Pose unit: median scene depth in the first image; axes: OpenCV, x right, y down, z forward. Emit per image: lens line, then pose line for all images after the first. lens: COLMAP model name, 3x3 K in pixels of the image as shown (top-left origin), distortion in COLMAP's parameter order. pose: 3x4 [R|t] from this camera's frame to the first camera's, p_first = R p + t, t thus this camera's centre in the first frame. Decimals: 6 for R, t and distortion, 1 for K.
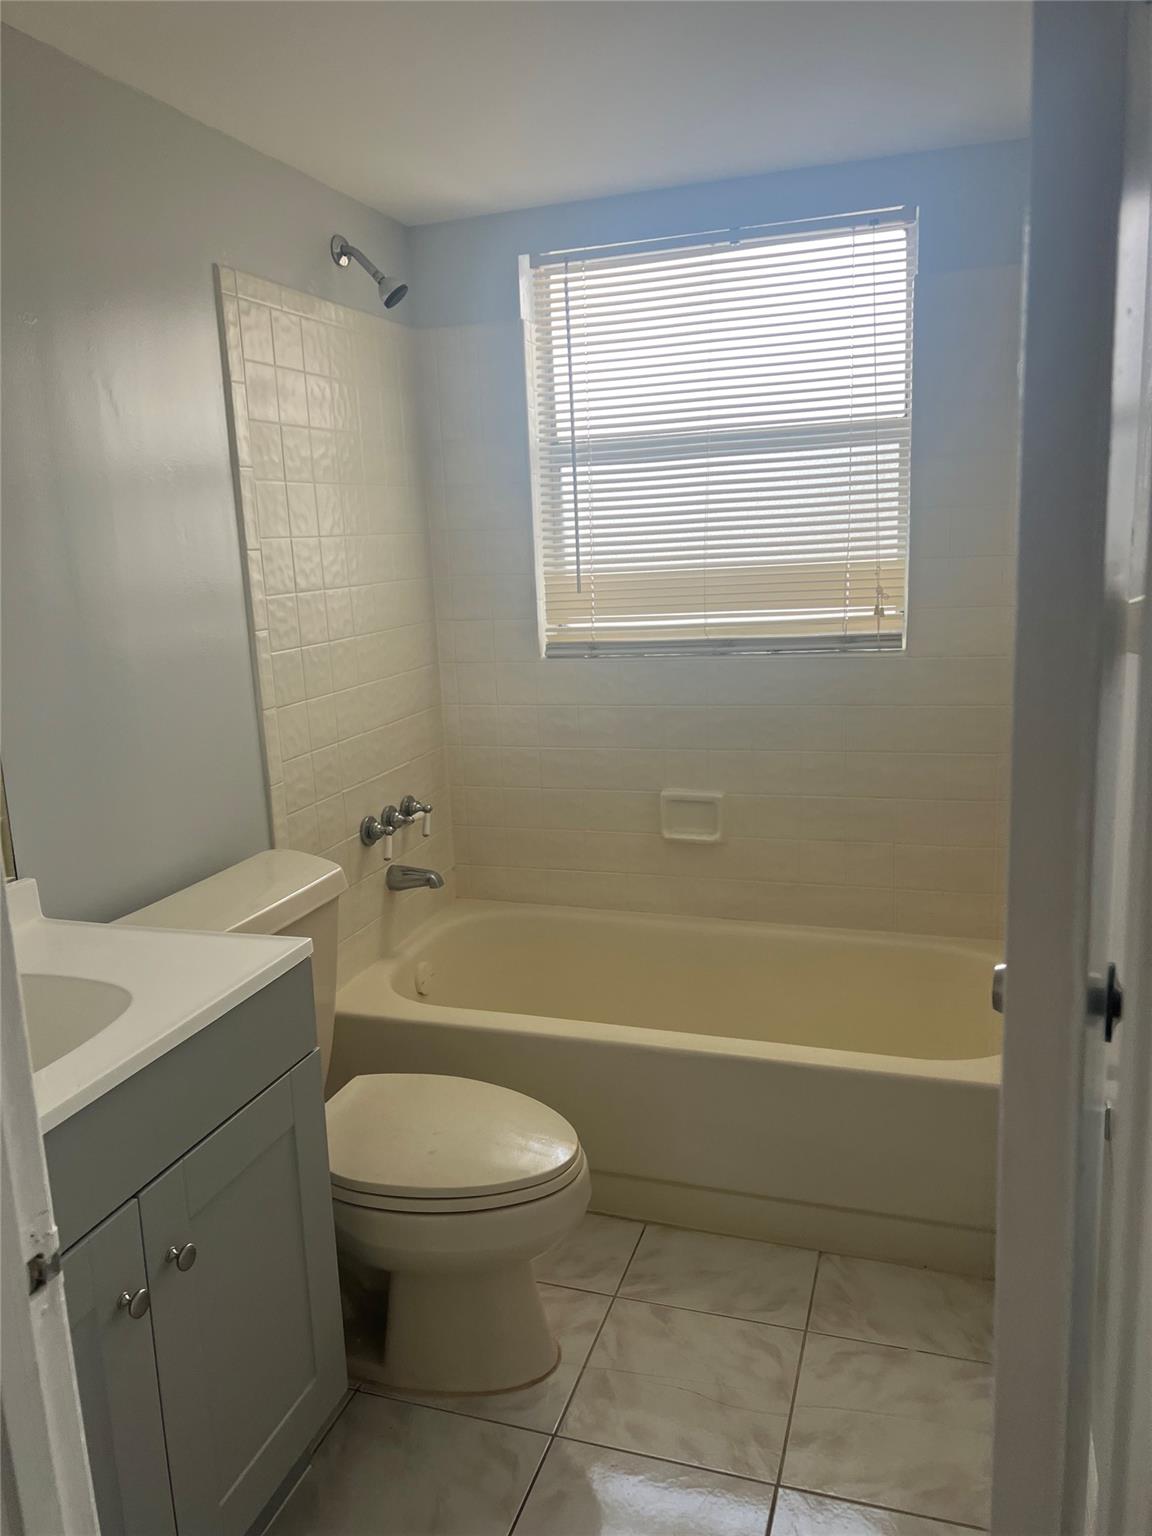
lens RADIAL K [[1154.0, 0, 576.0], [0, 1154.0, 768.0], [0, 0, 1]] dist [0.086980, -0.135530]
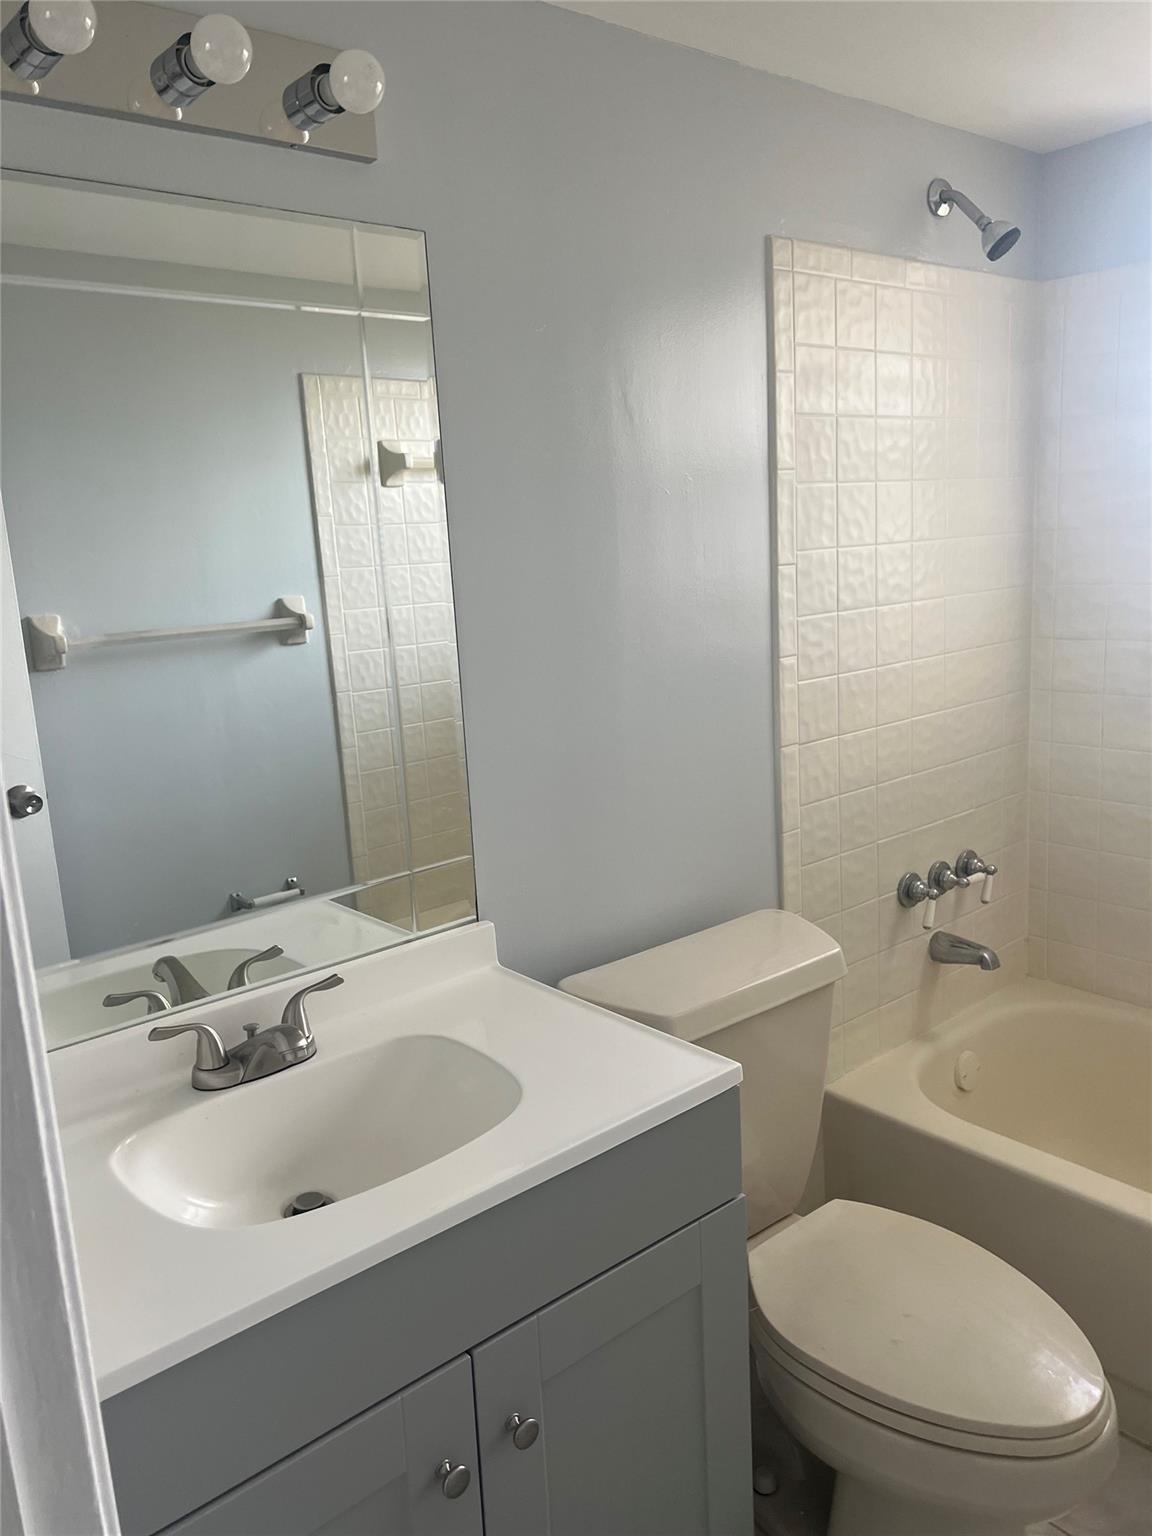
lens RADIAL K [[1154.0, 0, 576.0], [0, 1154.0, 768.0], [0, 0, 1]] dist [0.086980, -0.135530]
pose [[0.850264, 0.097268, -0.517291, 0.050354], [-0.086646, 0.995235, 0.044718, -0.057944], [0.519175, 0.006799, 0.854641, 0.168058]]
